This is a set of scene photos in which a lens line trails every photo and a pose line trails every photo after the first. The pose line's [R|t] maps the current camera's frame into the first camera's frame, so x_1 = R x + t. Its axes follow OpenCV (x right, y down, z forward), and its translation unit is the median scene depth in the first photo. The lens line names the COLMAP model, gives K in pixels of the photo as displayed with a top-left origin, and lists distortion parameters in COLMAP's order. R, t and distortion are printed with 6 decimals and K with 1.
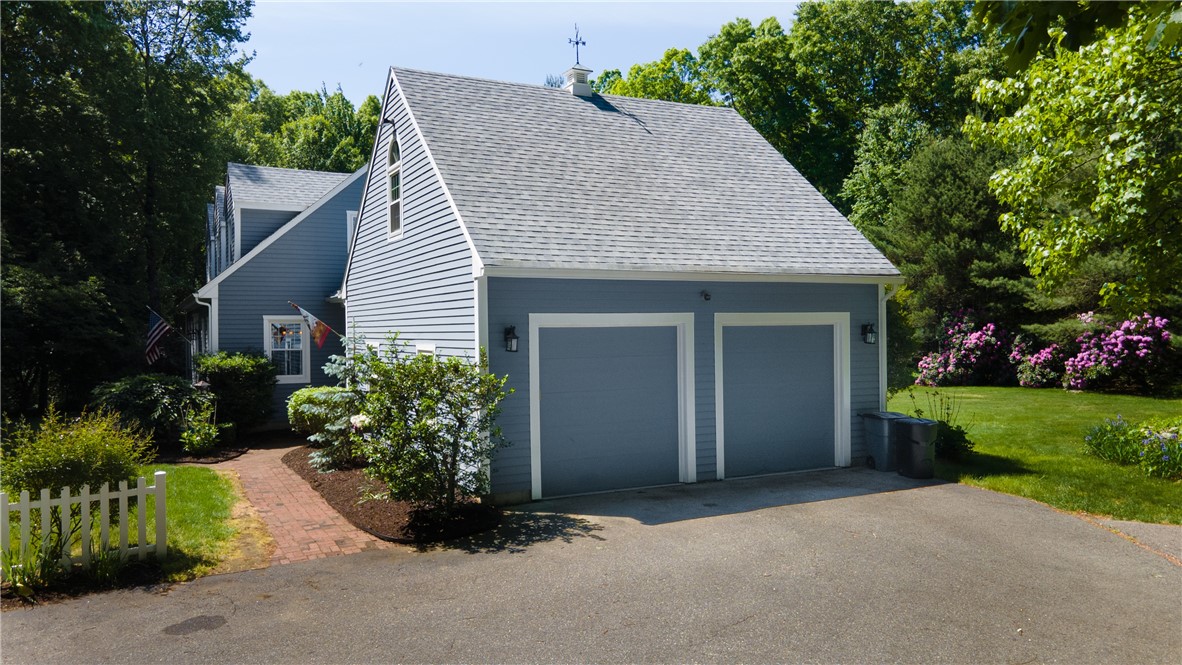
lens RADIAL K [[859.0, 0, 586.0], [0, 859.0, 332.5], [0, 0, 1]] dist [0.010861, 0.006434]
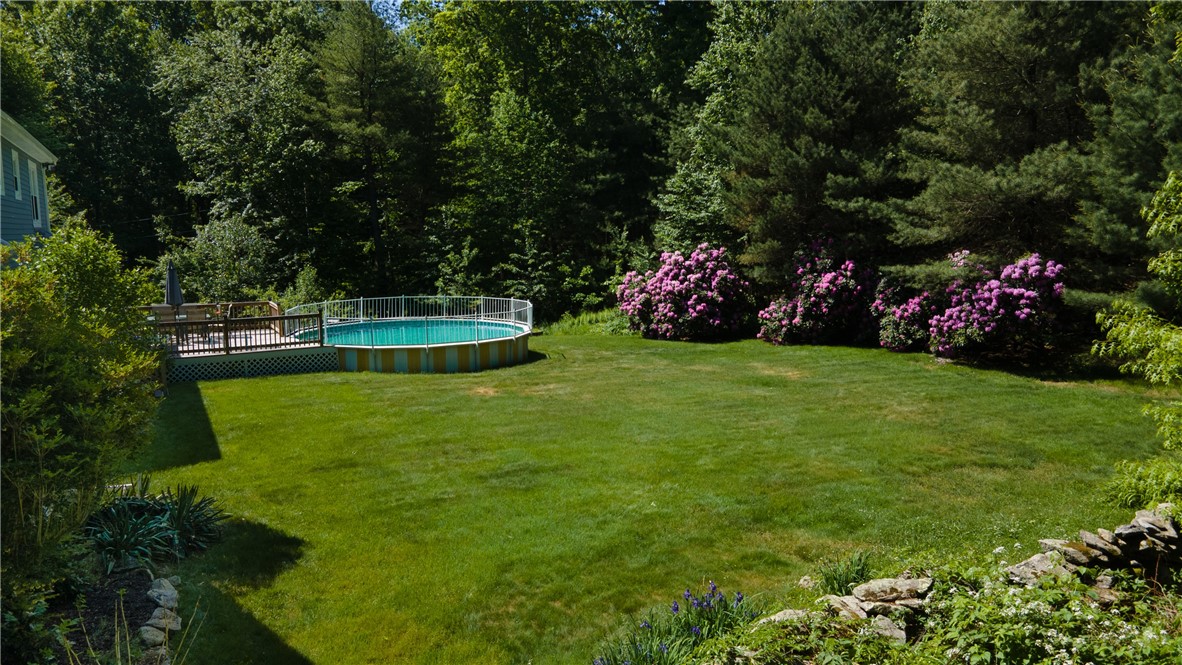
lens RADIAL K [[859.0, 0, 595.9], [0, 859.0, 333.4], [0, 0, 1]] dist [0.010861, 0.006434]
pose [[0.999950, 0.000772, -0.009984, 0.268707], [0.000417, 0.992938, 0.118633, -0.037215], [0.010005, -0.118631, 0.992888, 0.269723]]
